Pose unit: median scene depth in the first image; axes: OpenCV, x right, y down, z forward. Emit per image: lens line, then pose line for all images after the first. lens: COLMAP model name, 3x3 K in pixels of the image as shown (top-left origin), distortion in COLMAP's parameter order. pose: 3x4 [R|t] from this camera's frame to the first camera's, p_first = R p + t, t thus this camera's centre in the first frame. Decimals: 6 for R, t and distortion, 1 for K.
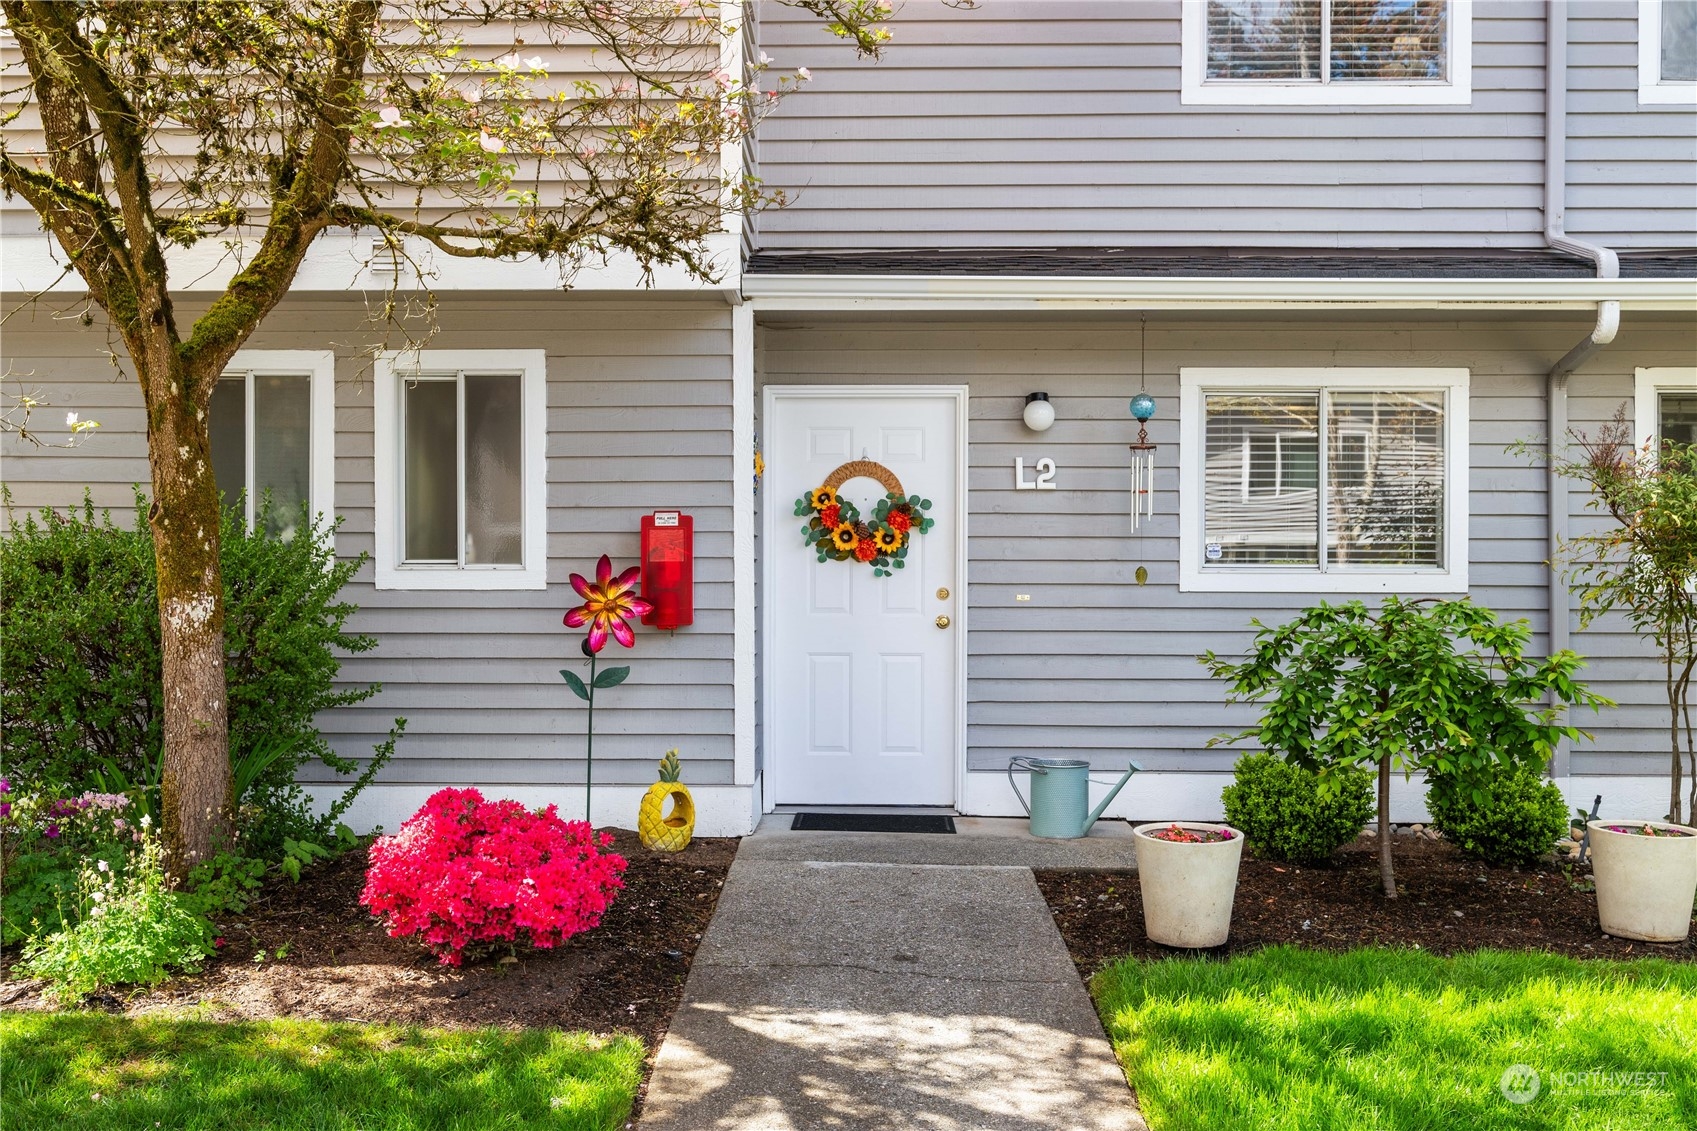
lens RADIAL K [[1643.4, 0, 848.5], [0, 1643.4, 565.5], [0, 0, 1]] dist [-0.001096, -0.008153]
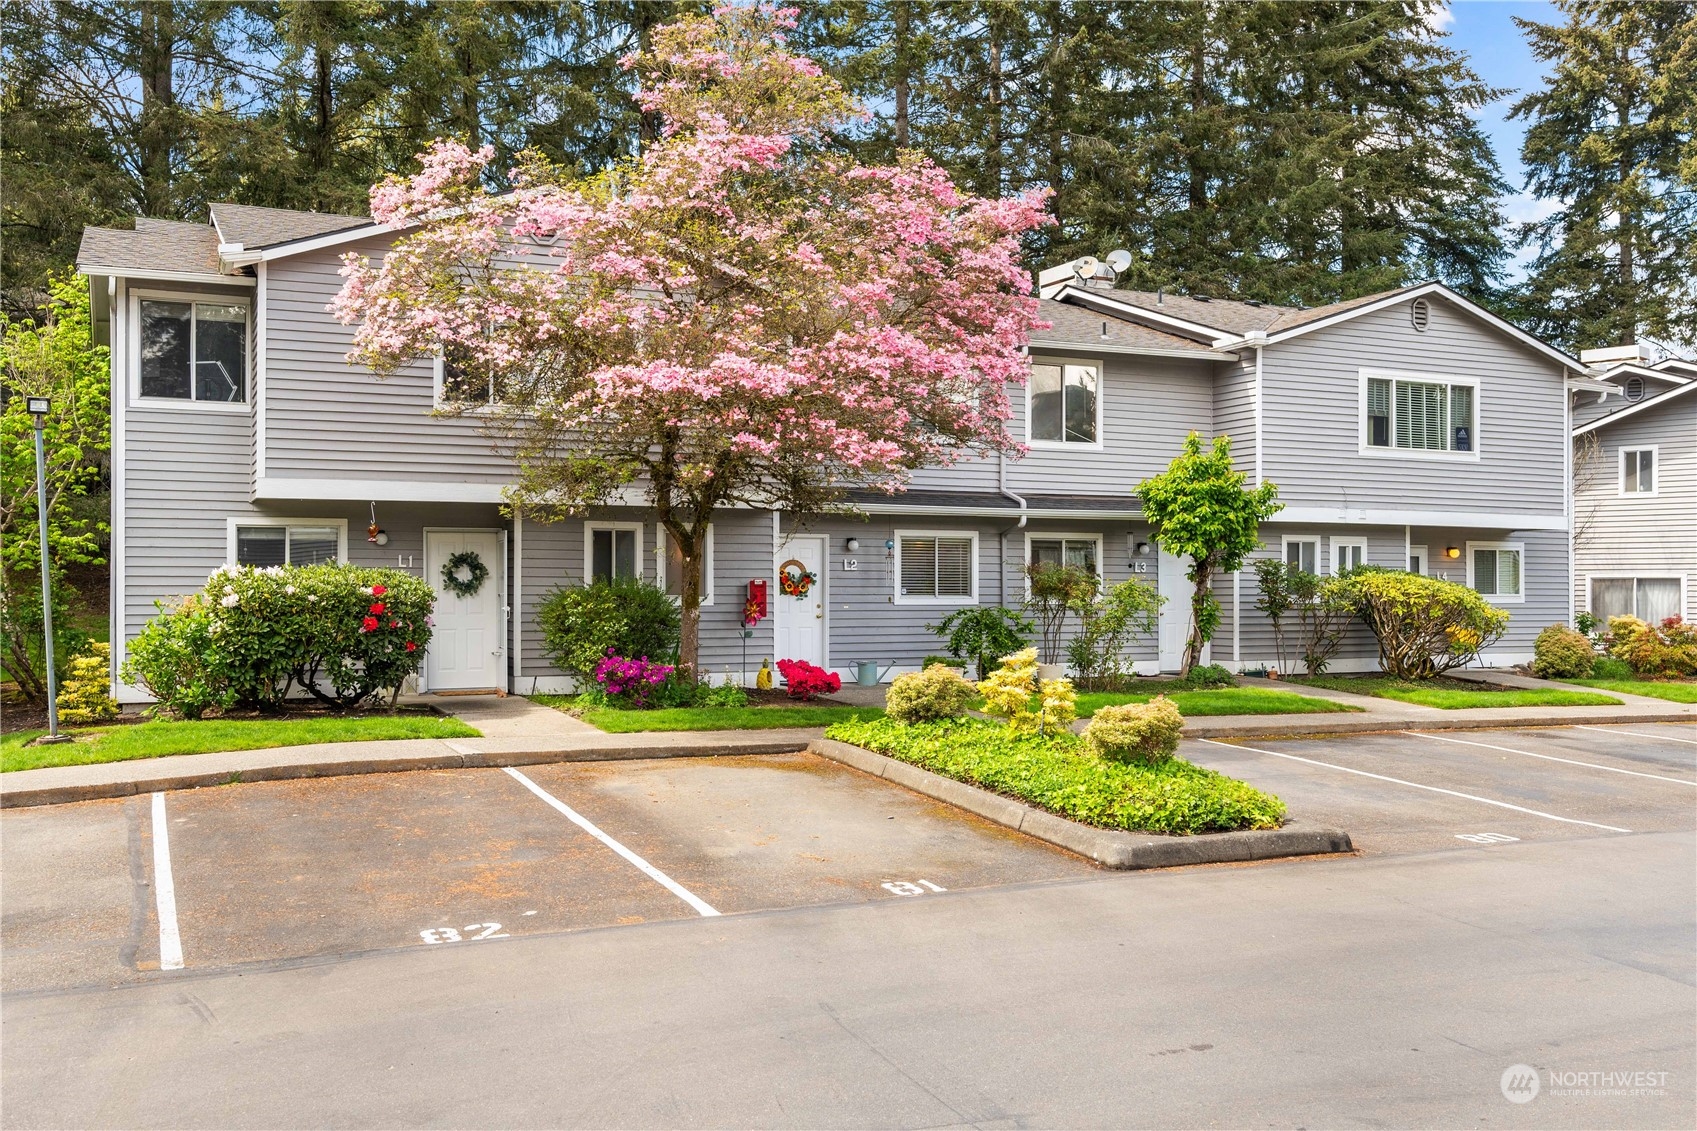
lens RADIAL K [[1473.0, 0, 848.5], [0, 1473.0, 565.5], [0, 0, 1]] dist [-0.002924, -0.002624]
pose [[0.899541, 0.005617, 0.436801, -1.041555], [-0.001635, 0.999954, -0.009492, -0.030200], [-0.436834, 0.007824, 0.899508, -1.365875]]
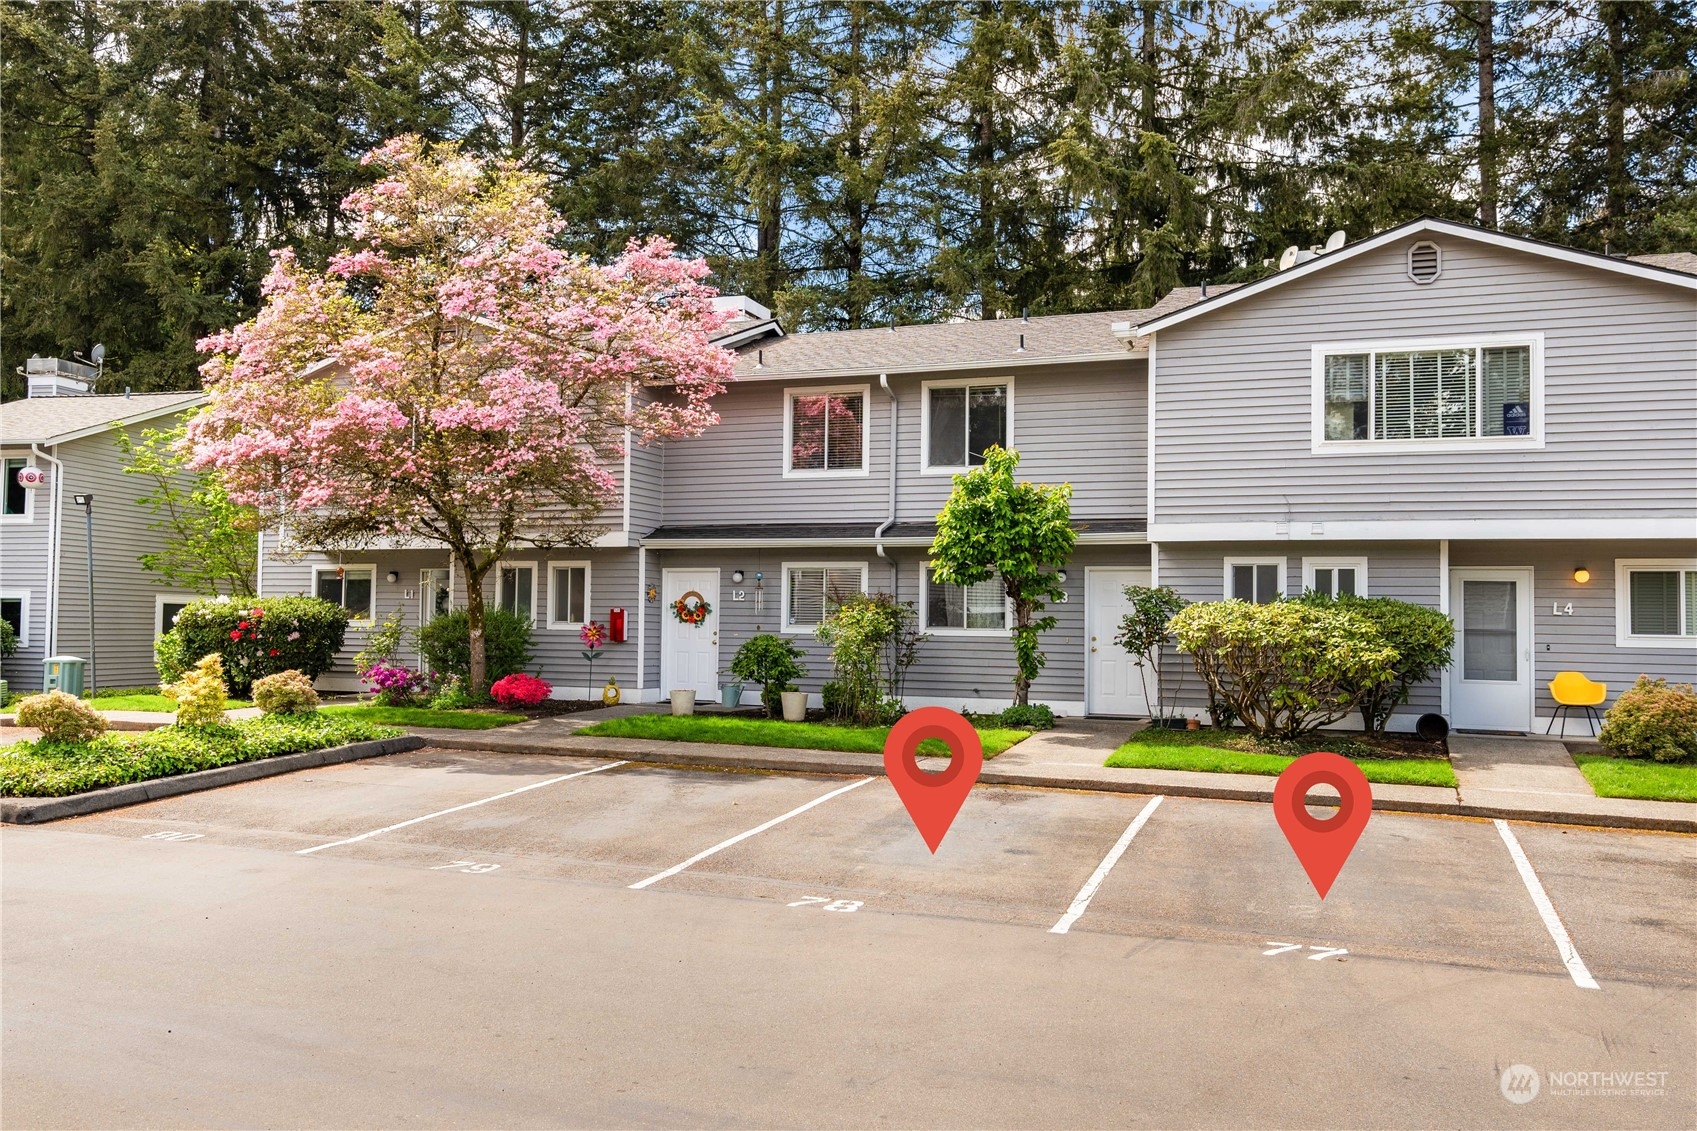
lens RADIAL K [[1442.8, 0, 848.5], [0, 1442.8, 565.5], [0, 0, 1]] dist [-0.008382, -0.002775]
pose [[0.944138, -0.004471, -0.329521, 1.234469], [-0.007896, 0.999314, -0.036184, -0.015451], [0.329457, 0.036765, 0.943455, -1.559175]]
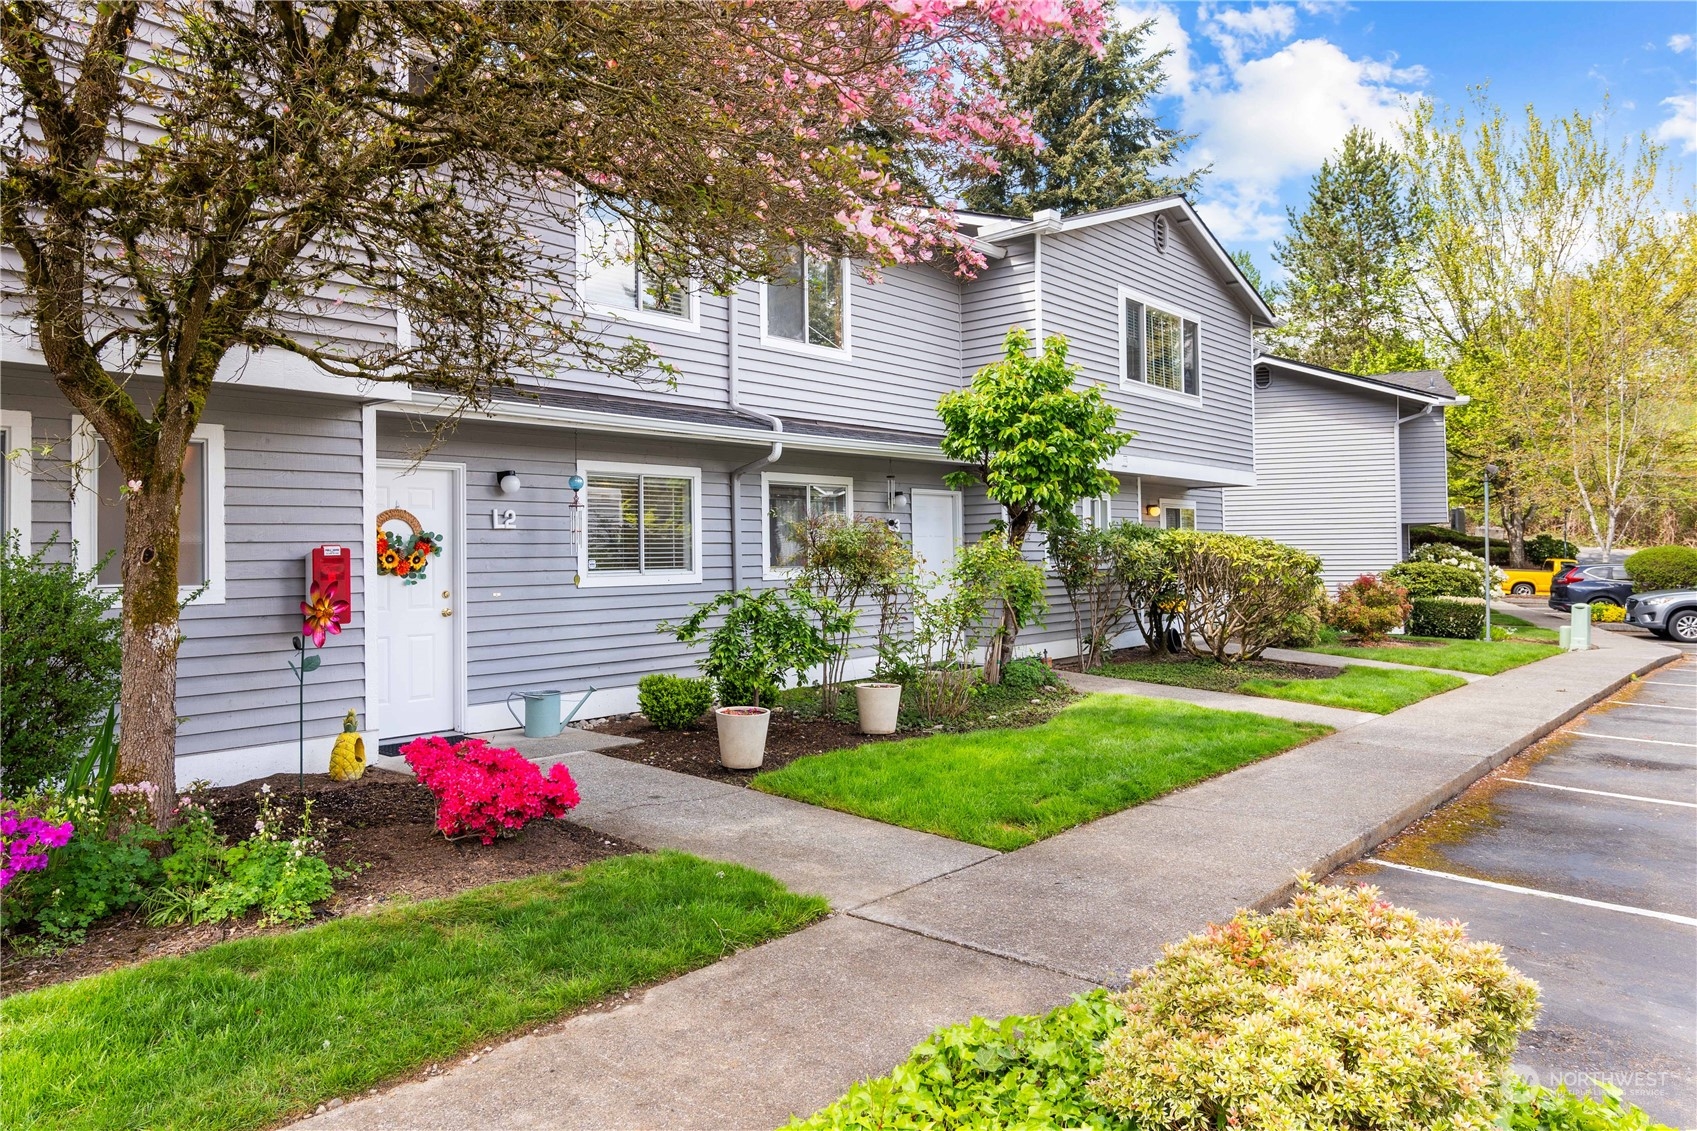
lens RADIAL K [[1094.9, 0, 850.5], [0, 1094.9, 525.0], [0, 0, 1]] dist [-0.031861, 0.057701]
pose [[0.640496, 0.008621, 0.767913, -0.507552], [0.011699, 0.999711, -0.020981, -0.023329], [-0.767873, 0.022422, 0.640210, 0.033874]]
